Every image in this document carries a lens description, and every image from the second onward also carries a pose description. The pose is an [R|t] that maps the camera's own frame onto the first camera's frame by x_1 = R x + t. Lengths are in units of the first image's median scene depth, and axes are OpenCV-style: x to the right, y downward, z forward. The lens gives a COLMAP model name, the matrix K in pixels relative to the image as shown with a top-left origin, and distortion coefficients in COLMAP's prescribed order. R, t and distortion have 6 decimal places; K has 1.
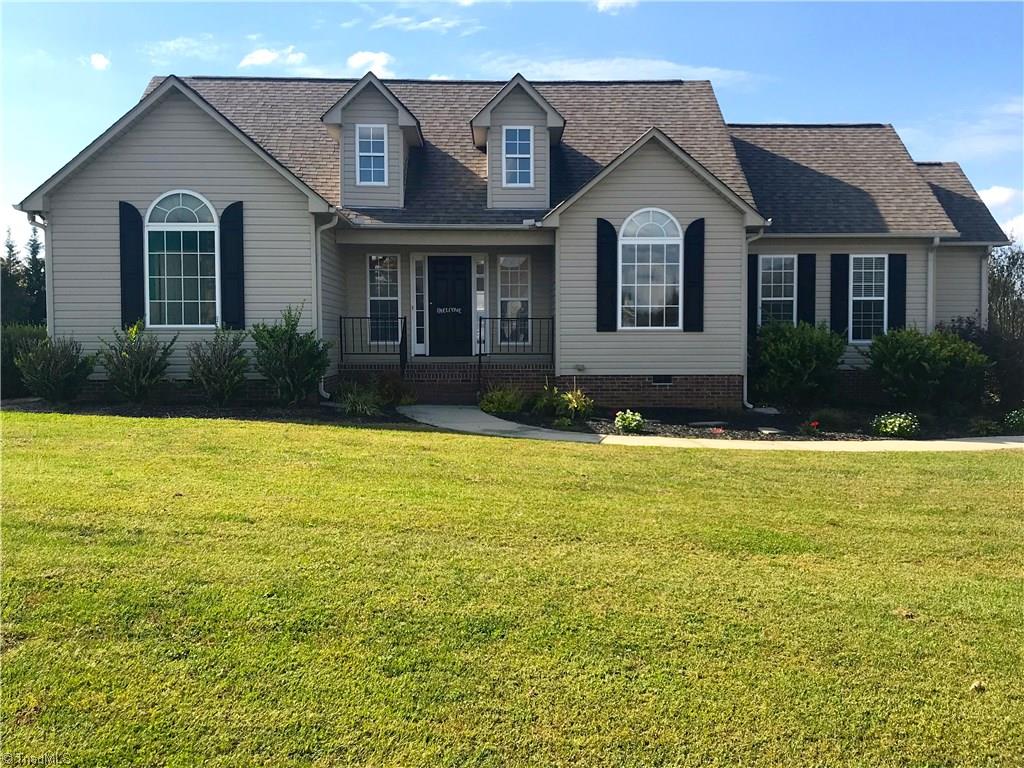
lens RADIAL K [[1002.7, 0, 512.0], [0, 1002.7, 384.0], [0, 0, 1]] dist [0.010960, -0.015603]
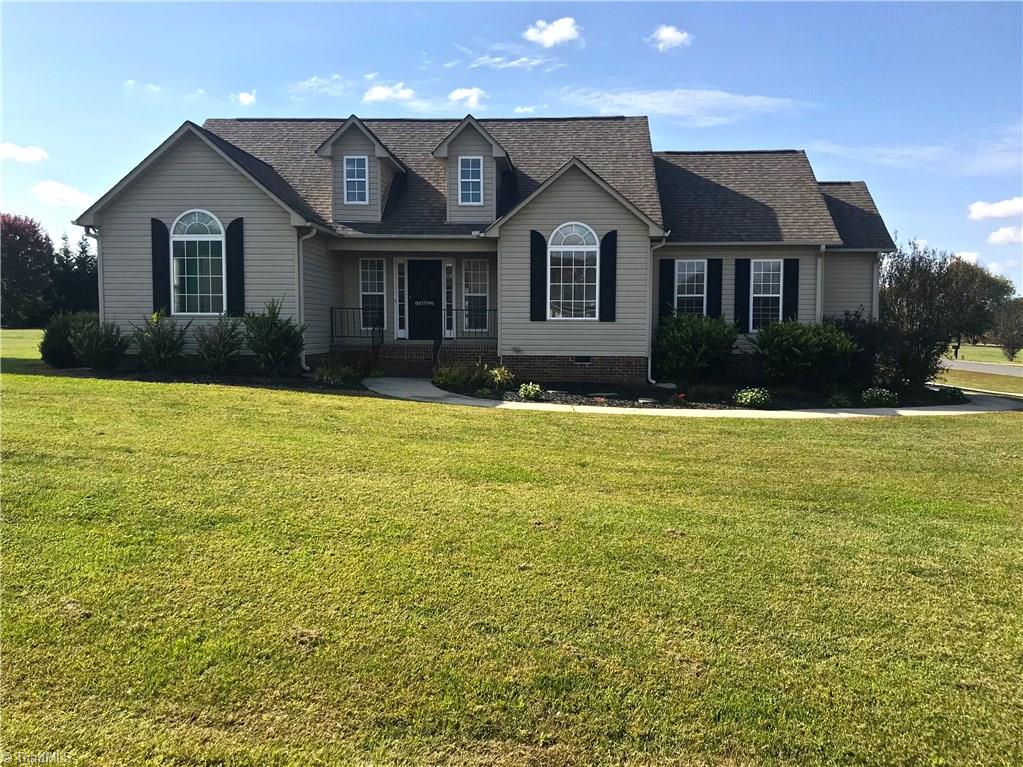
lens RADIAL K [[839.9, 0, 511.5], [0, 839.9, 383.5], [0, 0, 1]] dist [0.008672, 0.004263]
pose [[0.996365, 0.013842, -0.084055, 0.150436], [-0.012119, 0.999707, 0.020976, 0.004425], [0.084320, -0.019881, 0.996240, -0.049958]]
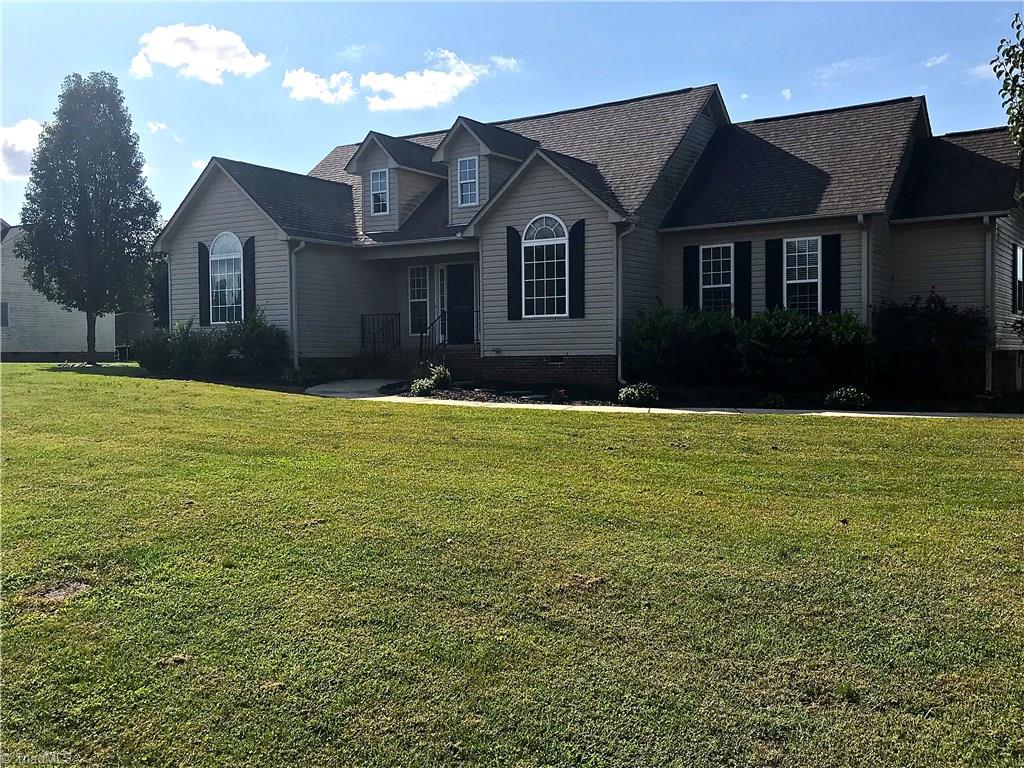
lens RADIAL K [[1002.7, 0, 512.0], [0, 1002.7, 384.0], [0, 0, 1]] dist [0.010960, -0.015603]
pose [[0.818096, 0.008777, -0.575015, 0.780756], [-0.018299, 0.999775, -0.010773, 0.037693], [0.574791, 0.019336, 0.818072, 0.015372]]
